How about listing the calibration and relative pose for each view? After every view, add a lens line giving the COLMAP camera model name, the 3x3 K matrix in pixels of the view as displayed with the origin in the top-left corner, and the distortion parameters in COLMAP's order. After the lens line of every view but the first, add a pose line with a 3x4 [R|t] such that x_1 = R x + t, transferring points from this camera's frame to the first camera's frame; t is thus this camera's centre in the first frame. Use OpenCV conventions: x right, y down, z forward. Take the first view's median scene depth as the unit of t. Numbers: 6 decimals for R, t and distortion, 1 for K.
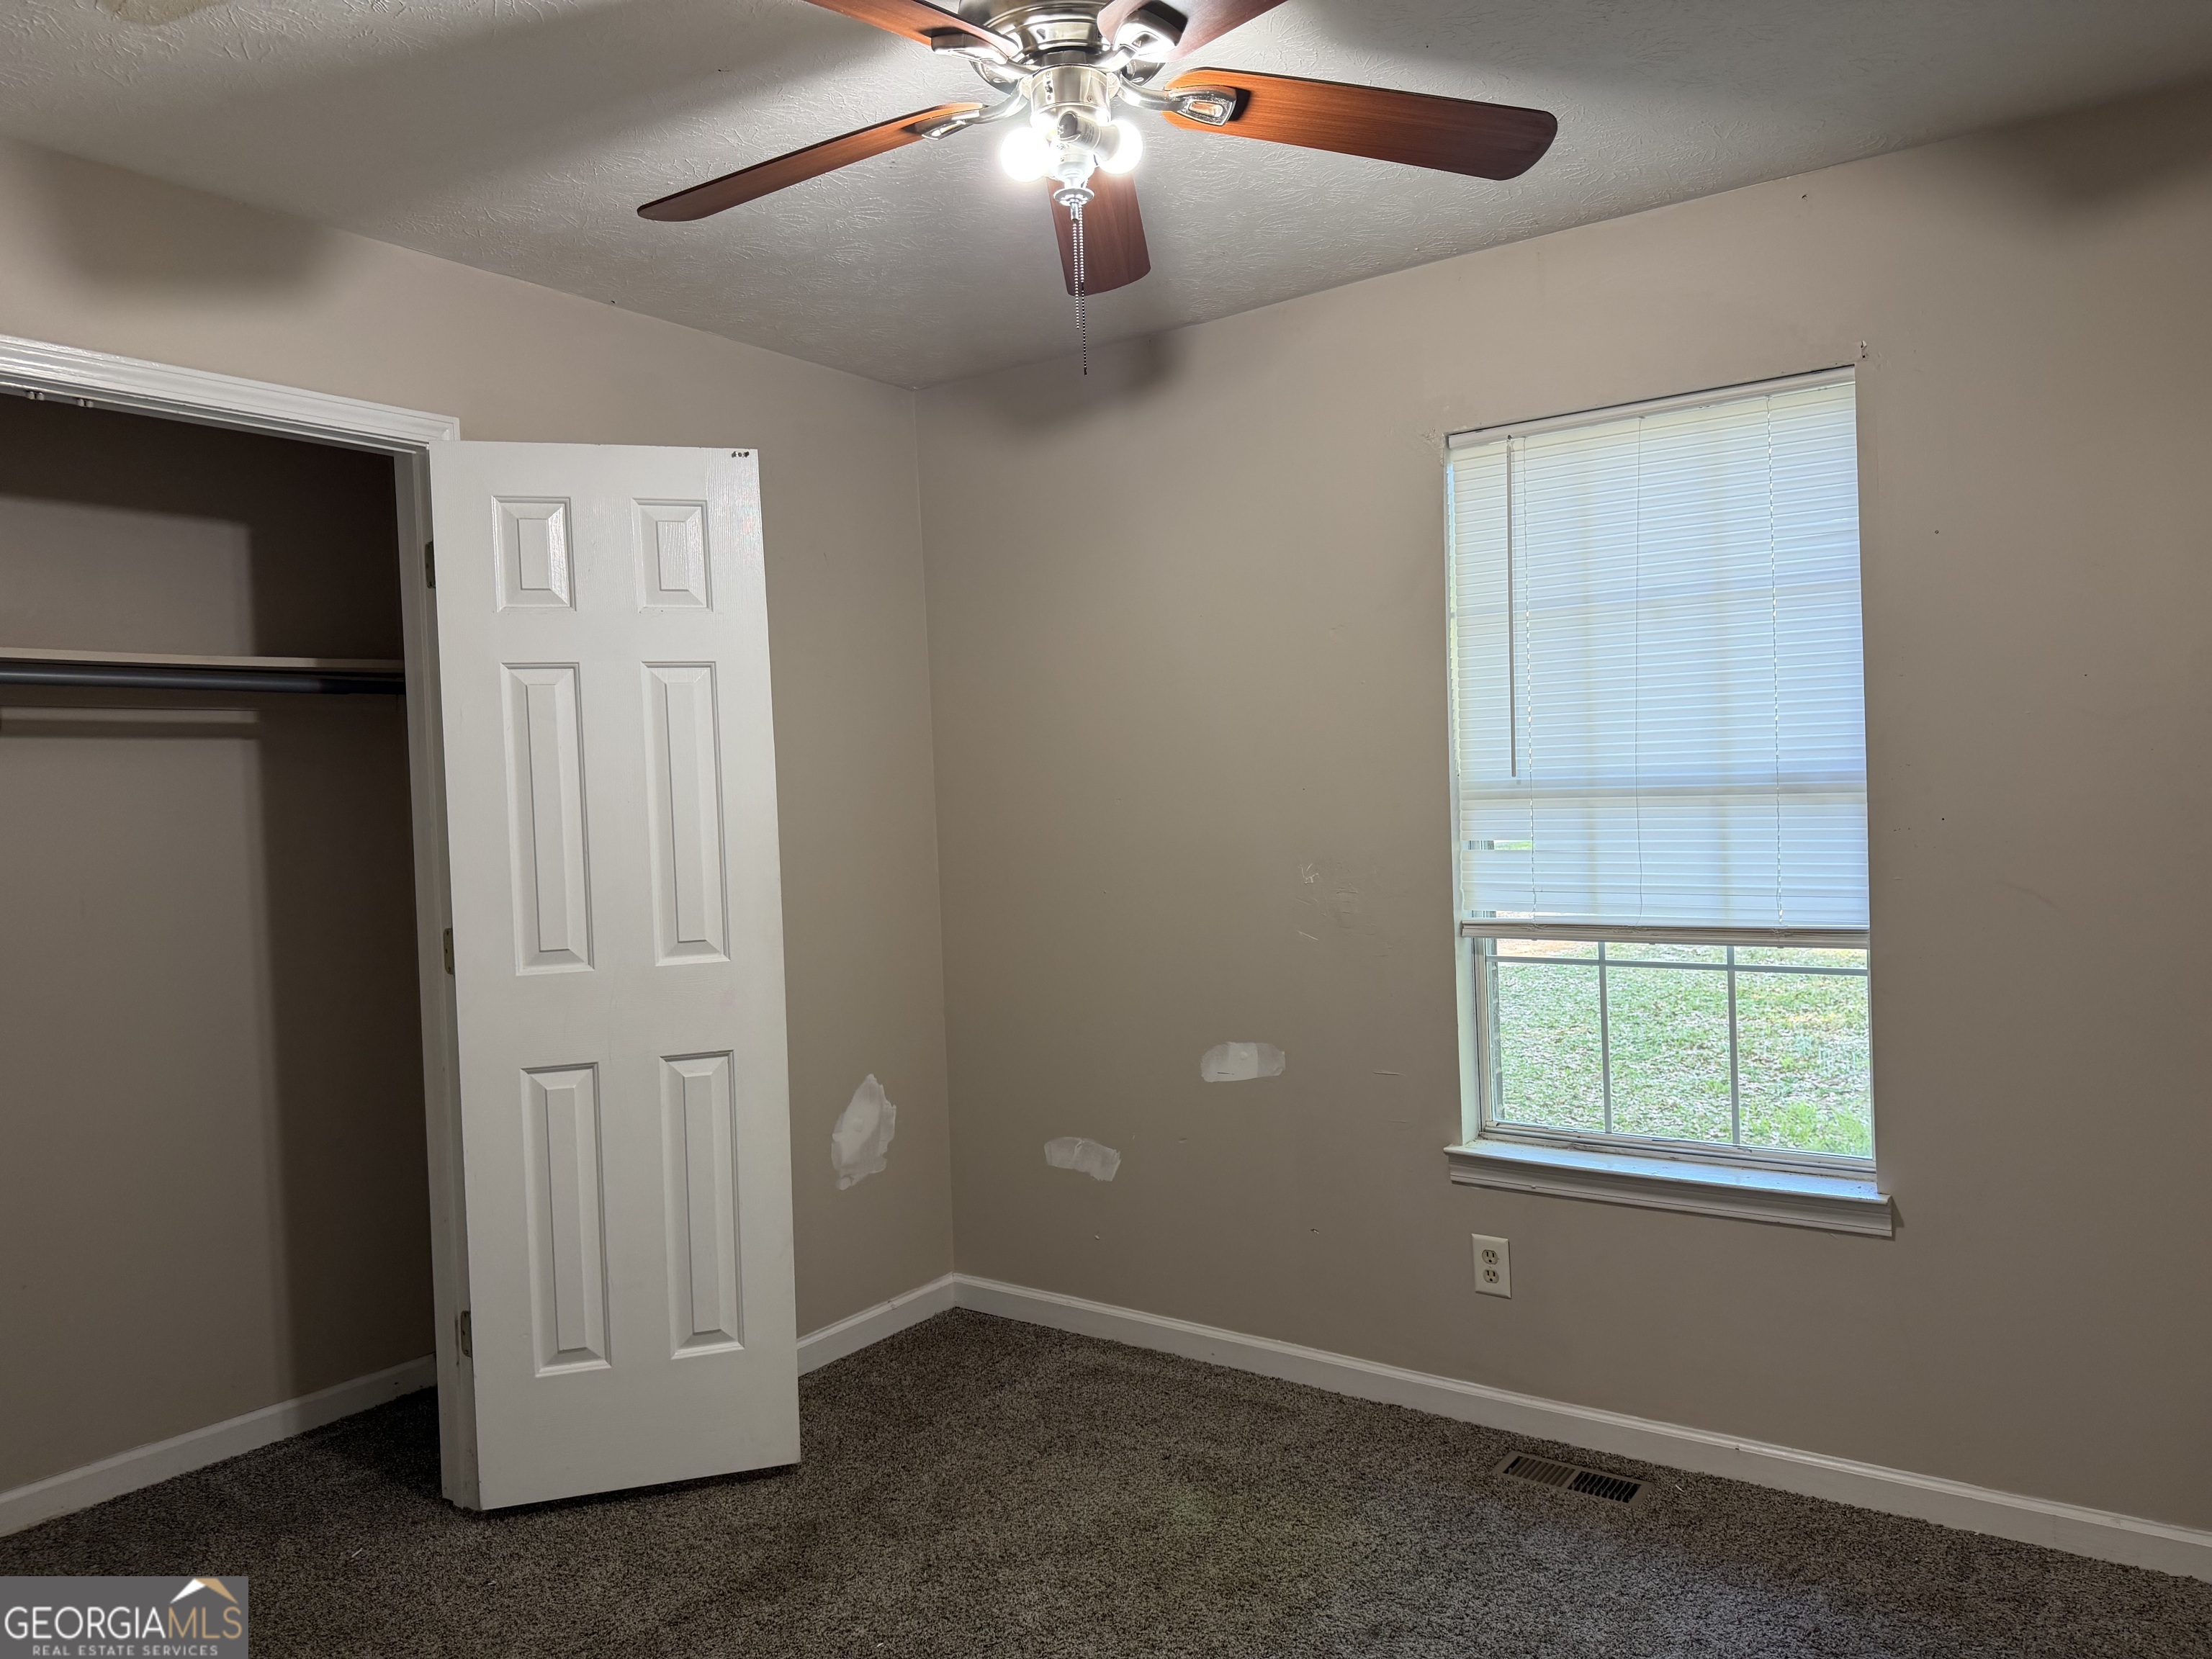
lens RADIAL K [[1551.5, 0, 1104.3], [0, 1551.5, 815.2], [0, 0, 1]] dist [0.033490, -0.058662]
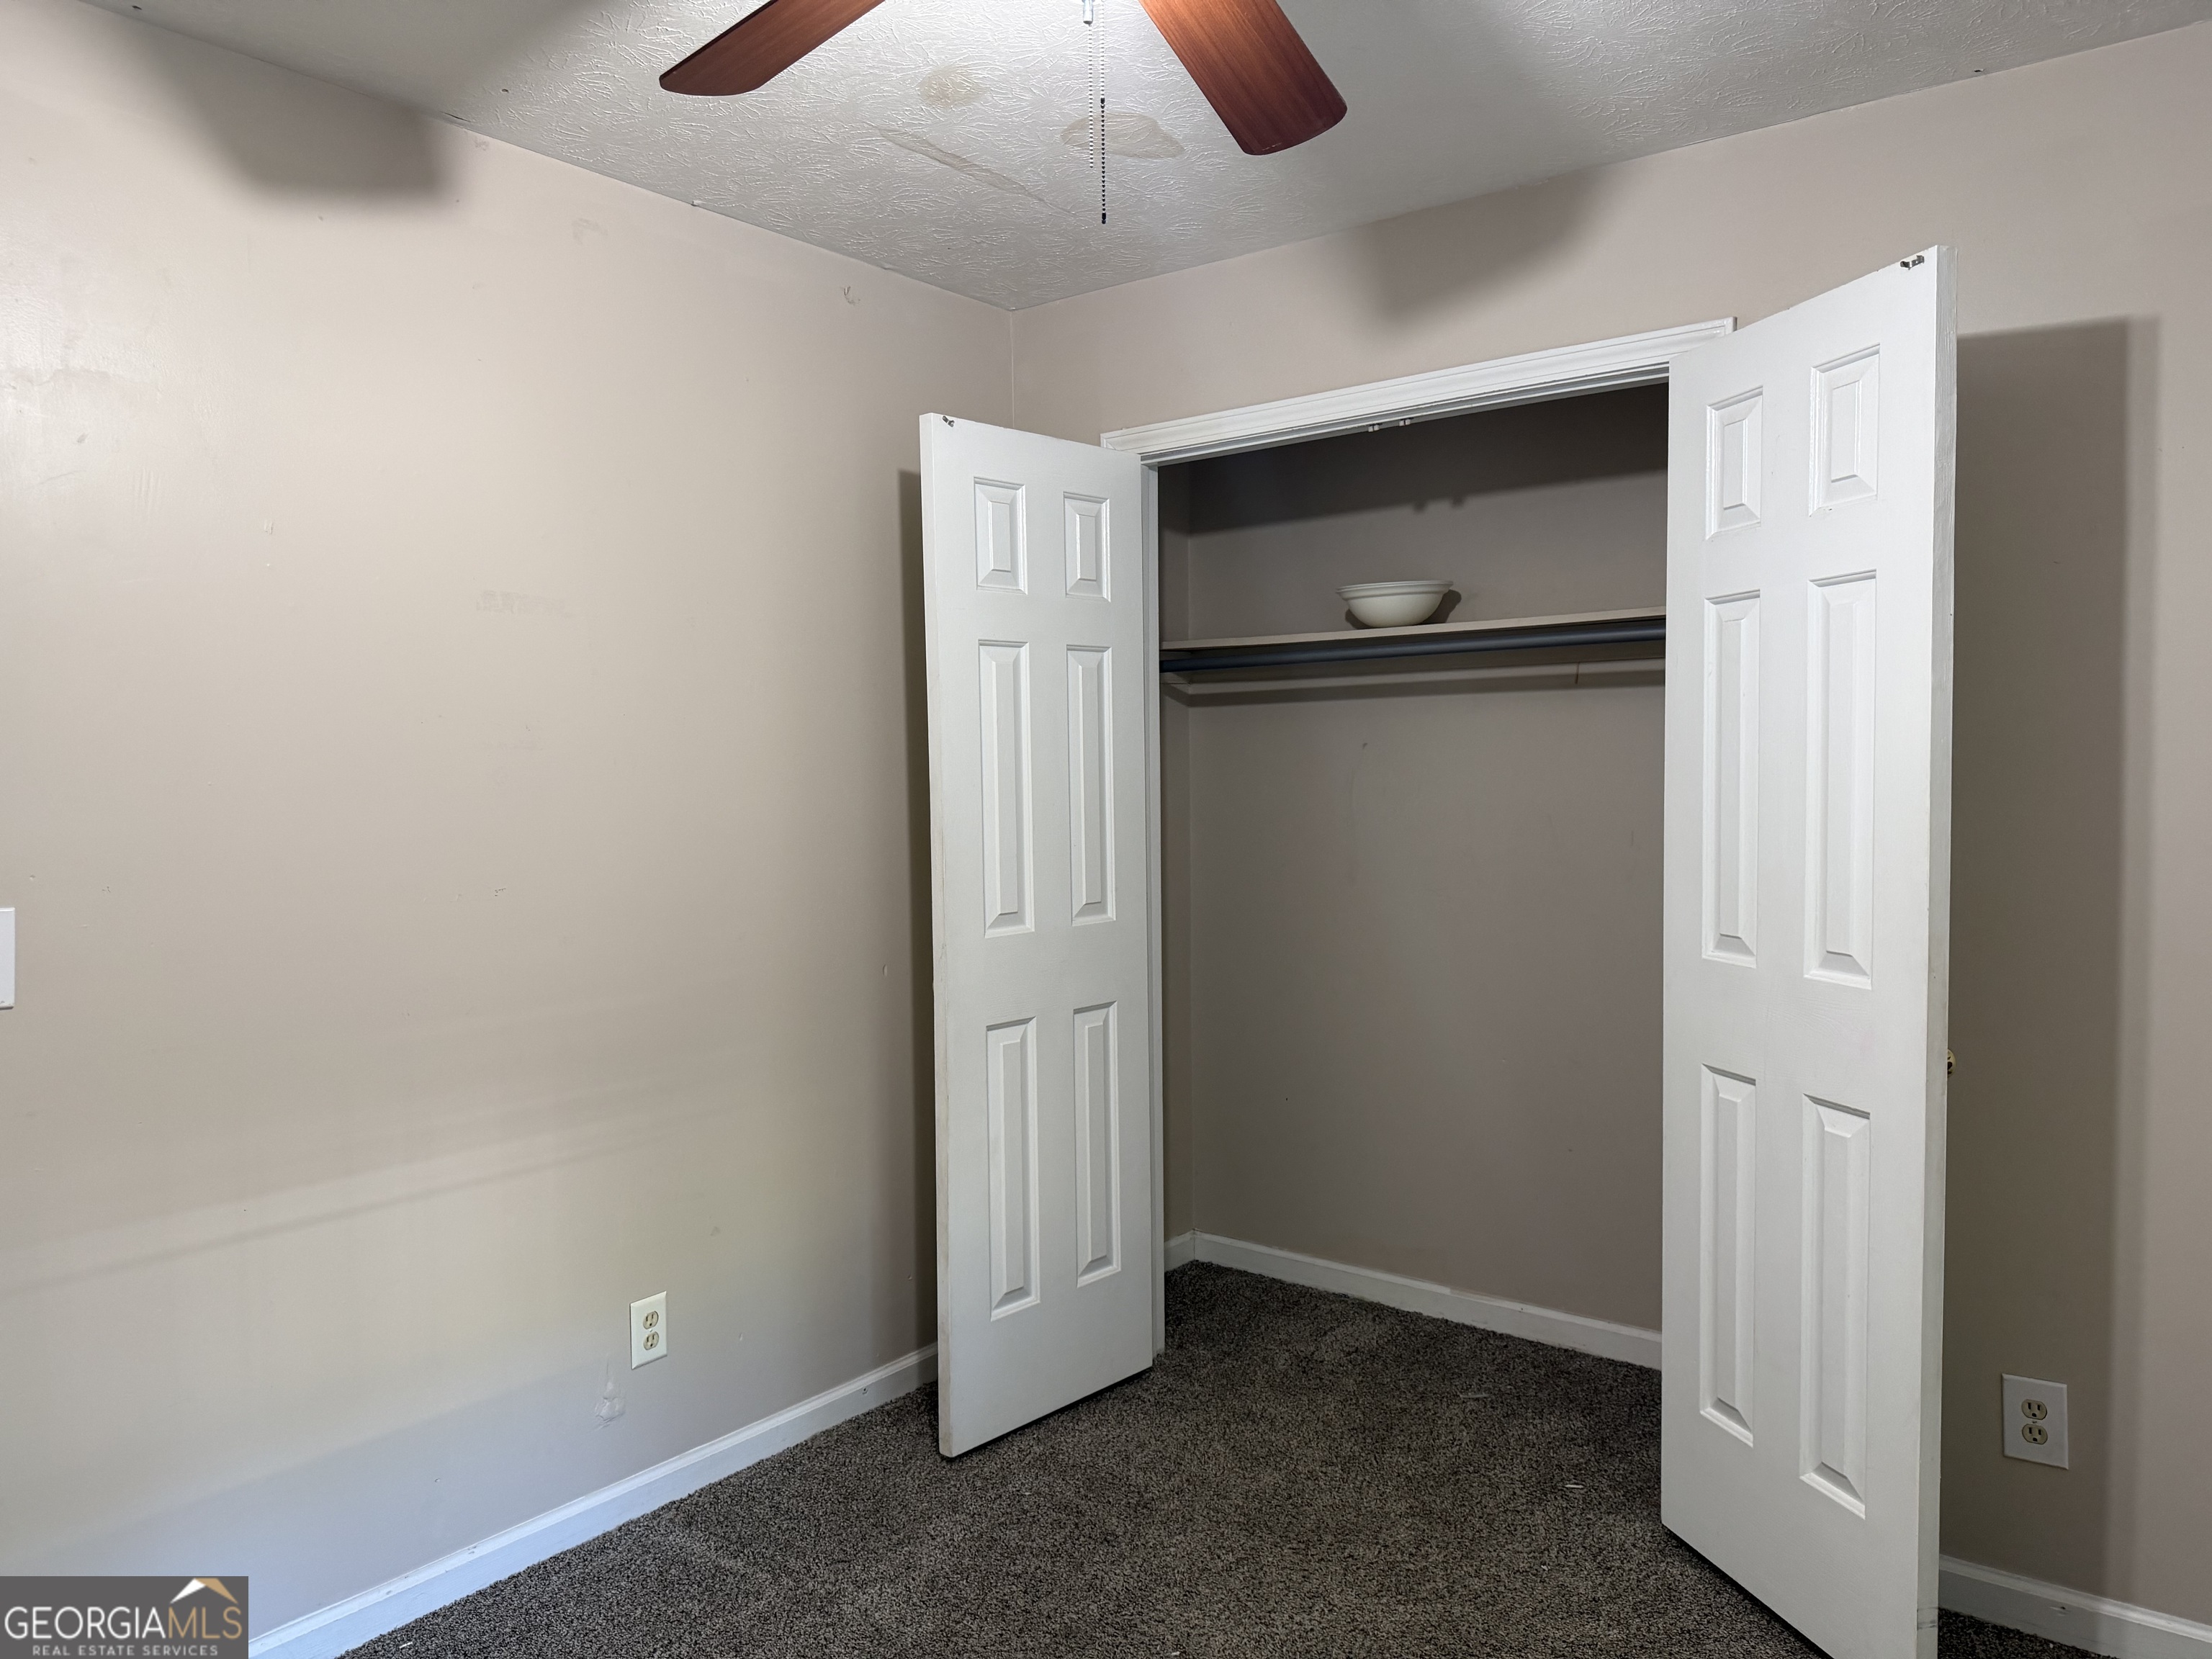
lens RADIAL K [[1551.5, 0, 1107.9], [0, 1551.5, 828.3], [0, 0, 1]] dist [0.033490, -0.058662]
pose [[-0.050644, 0.080109, -0.995499, 1.772000], [-0.011328, 0.996668, 0.080779, -0.126888], [0.998653, 0.015368, -0.049568, 2.476251]]
